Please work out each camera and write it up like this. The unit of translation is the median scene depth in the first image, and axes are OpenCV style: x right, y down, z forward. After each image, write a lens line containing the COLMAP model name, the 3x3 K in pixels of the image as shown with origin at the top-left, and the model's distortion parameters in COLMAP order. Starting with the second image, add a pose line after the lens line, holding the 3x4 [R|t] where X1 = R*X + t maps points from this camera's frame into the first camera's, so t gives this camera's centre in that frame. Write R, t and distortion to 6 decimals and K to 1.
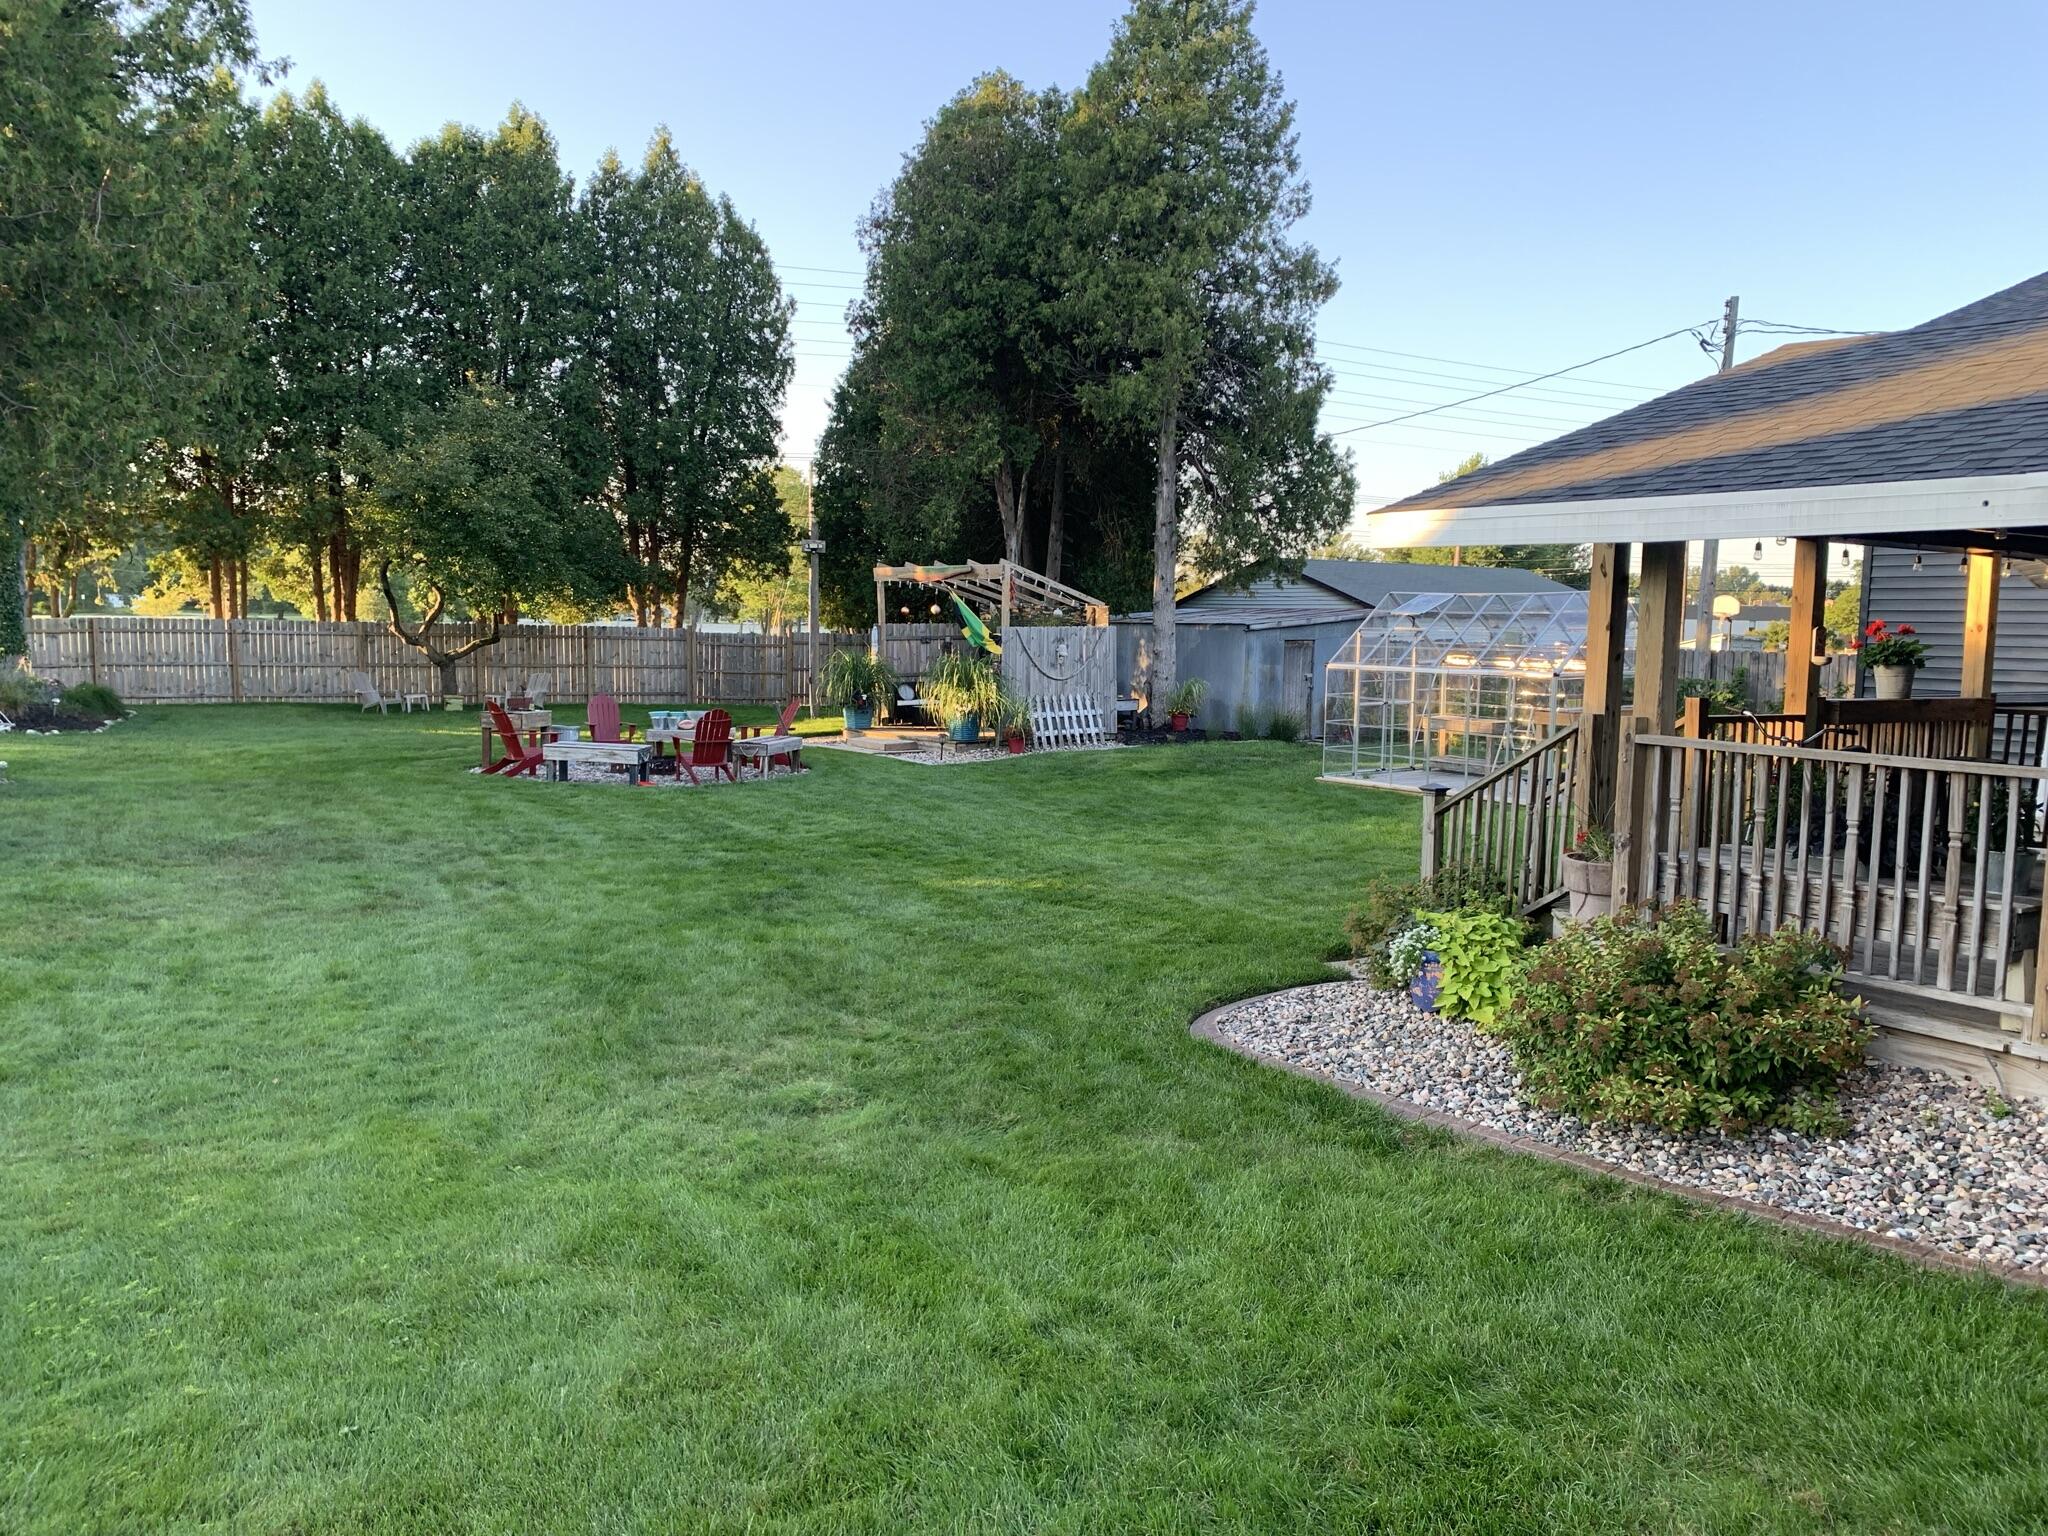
lens RADIAL K [[1571.8, 0, 1011.2], [0, 1571.8, 765.1], [0, 0, 1]] dist [0.066279, -0.067944]
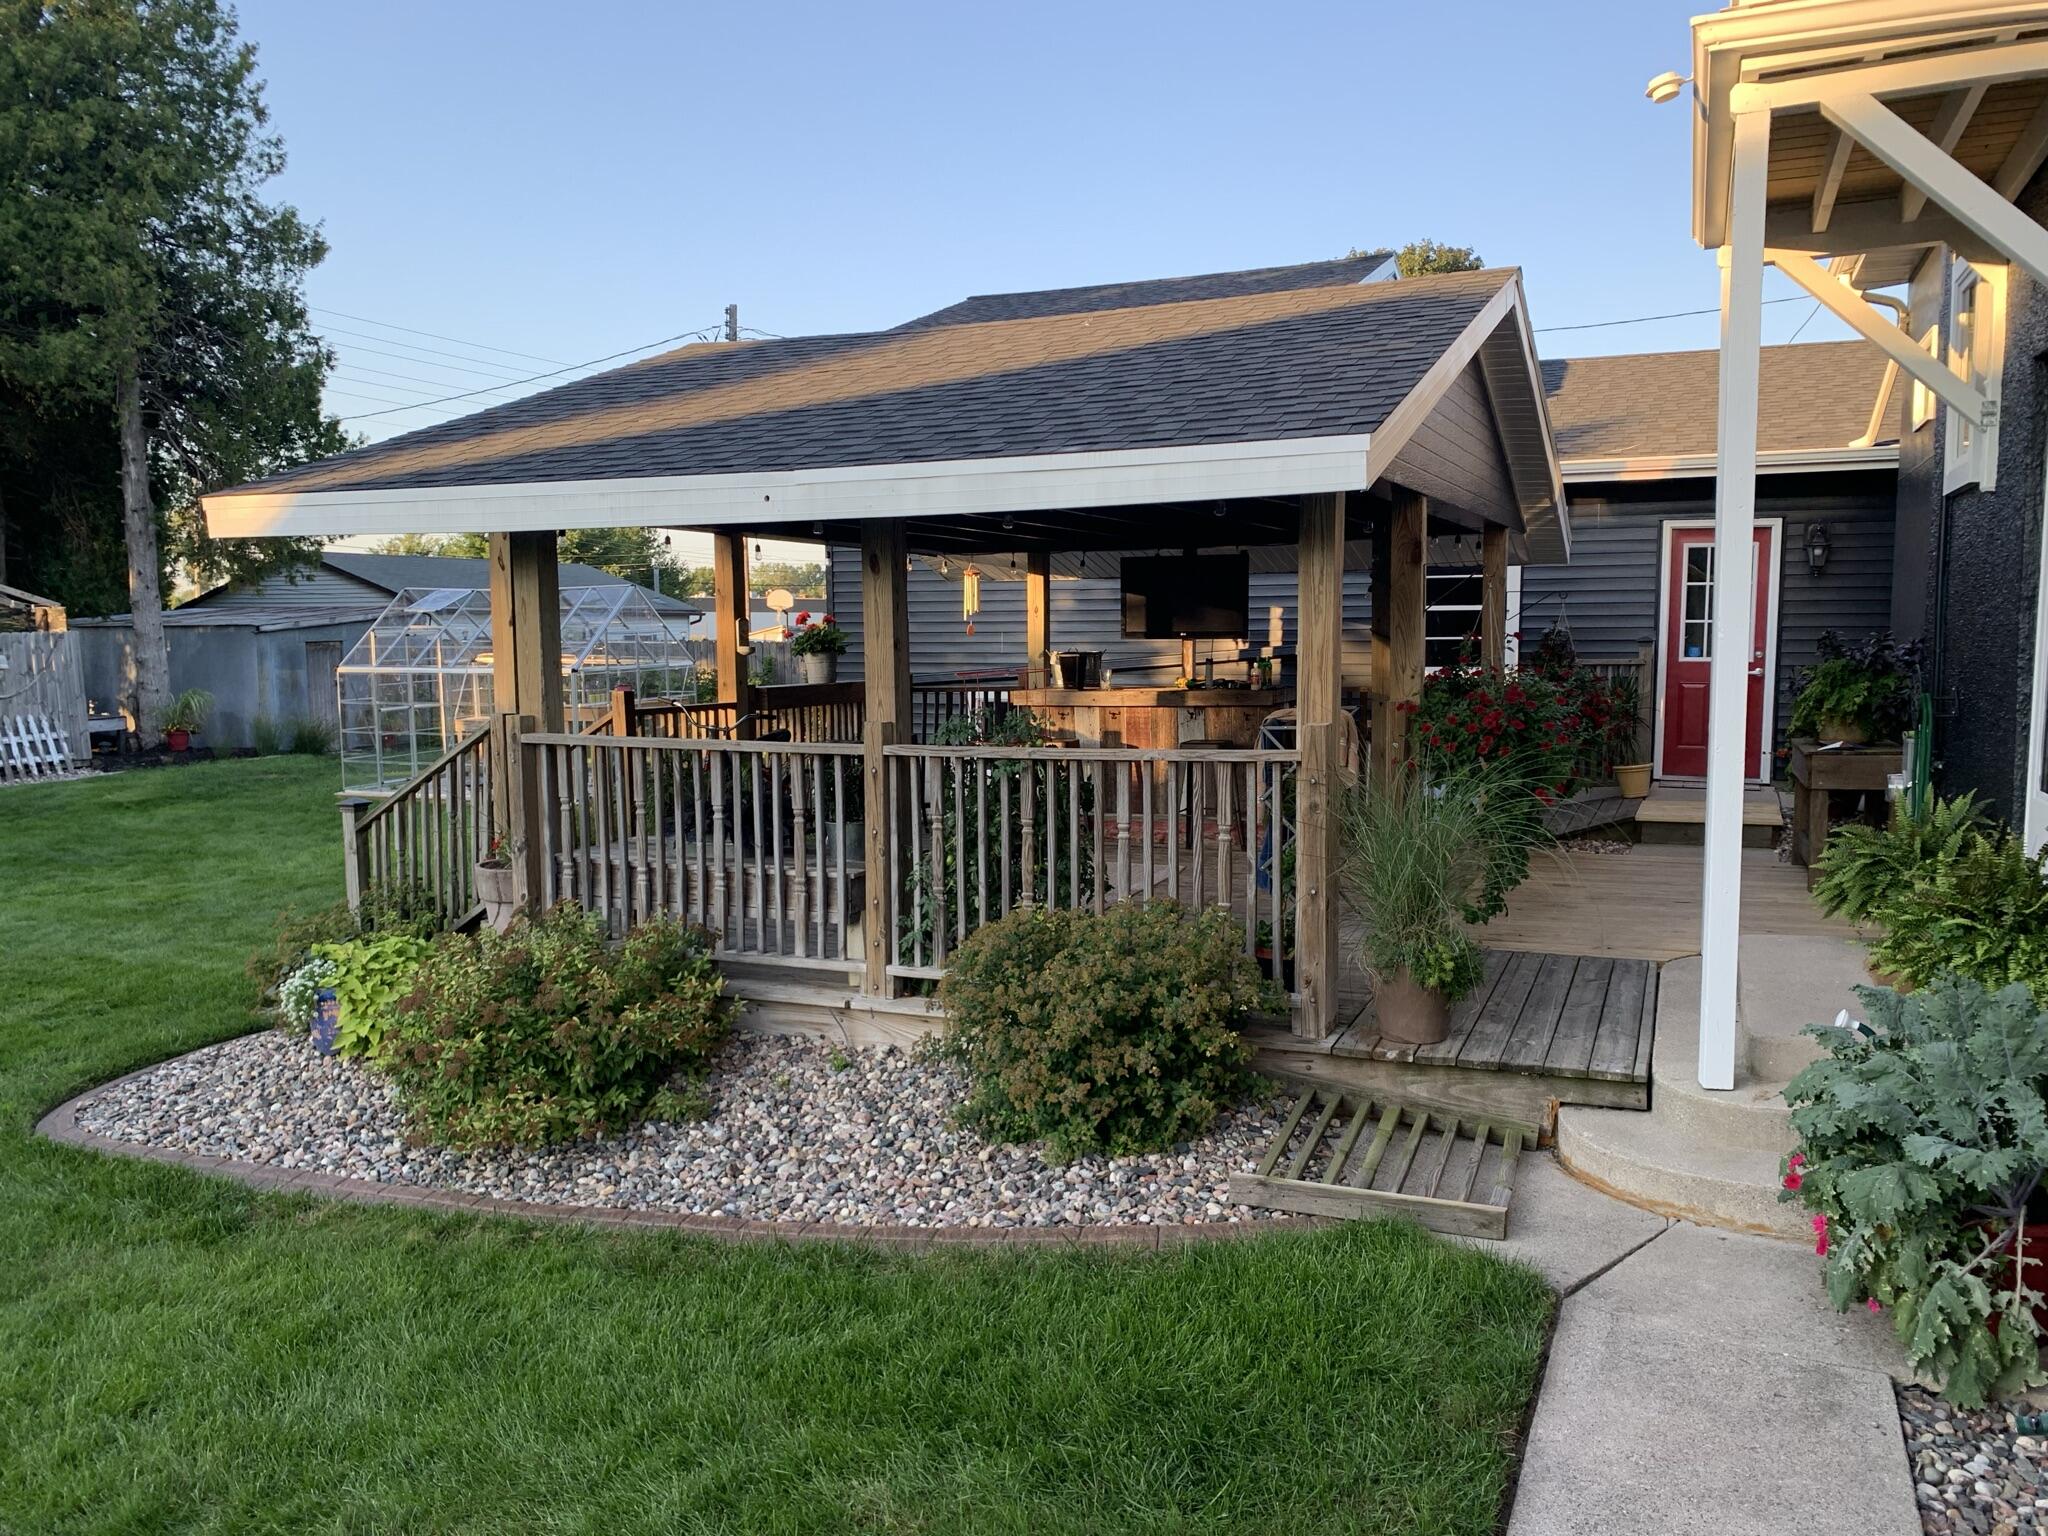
lens RADIAL K [[1571.8, 0, 1050.4], [0, 1571.8, 766.3], [0, 0, 1]] dist [0.066279, -0.067944]
pose [[0.842535, -0.074675, 0.533440, 0.125546], [0.072820, 0.997043, 0.024559, 0.000123], [-0.533697, 0.018153, 0.845481, 0.015215]]
